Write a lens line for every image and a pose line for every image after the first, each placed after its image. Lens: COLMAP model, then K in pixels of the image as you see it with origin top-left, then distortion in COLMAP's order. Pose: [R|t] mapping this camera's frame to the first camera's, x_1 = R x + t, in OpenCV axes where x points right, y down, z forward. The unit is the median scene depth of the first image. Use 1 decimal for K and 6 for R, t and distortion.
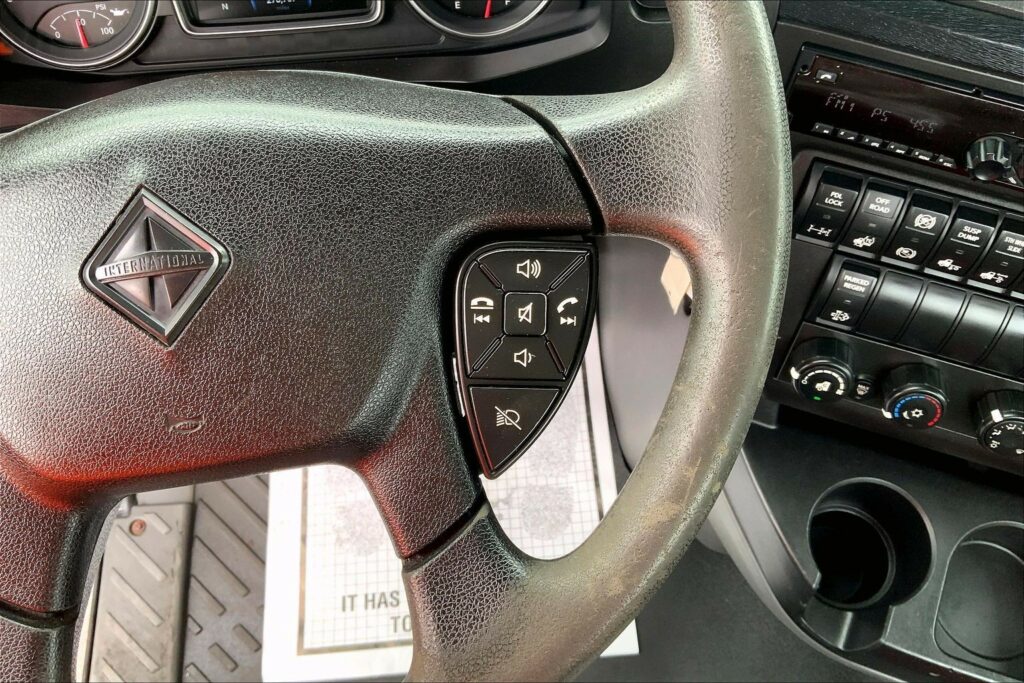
lens RADIAL K [[849.1, 0, 511.7], [0, 849.1, 343.6], [0, 0, 1]] dist [0.094951, -0.184138]
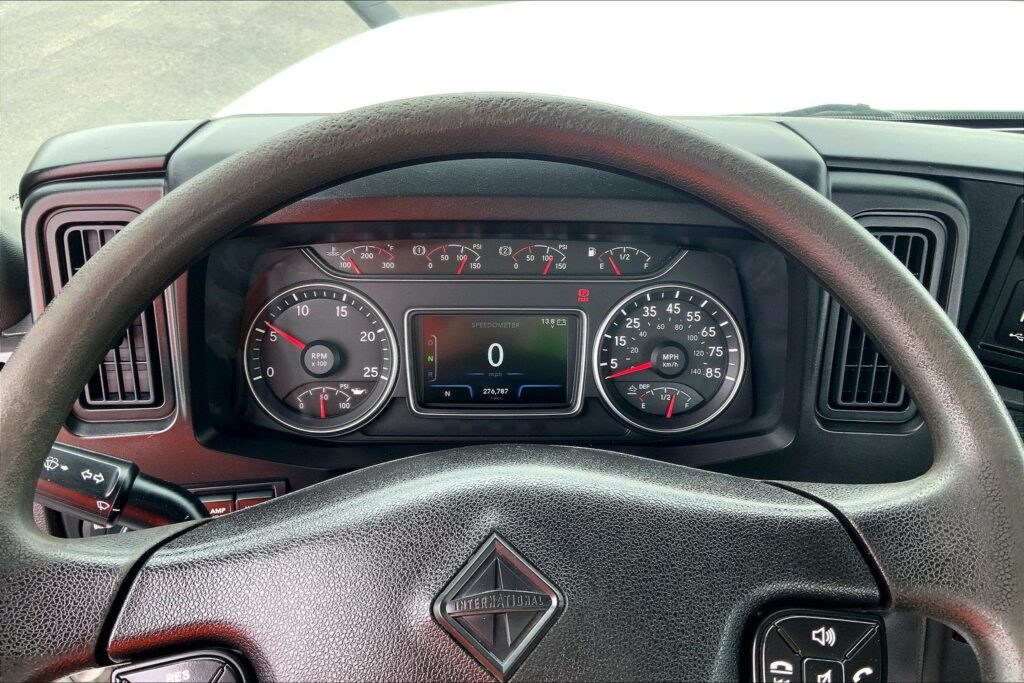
lens RADIAL K [[849.1, 0, 508.5], [0, 849.1, 338.1], [0, 0, 1]] dist [0.094951, -0.184138]
pose [[0.996971, 0.062306, -0.046551, -0.203773], [-0.076500, 0.893535, -0.442429, 0.049600], [0.014029, 0.444650, 0.895595, -0.078592]]
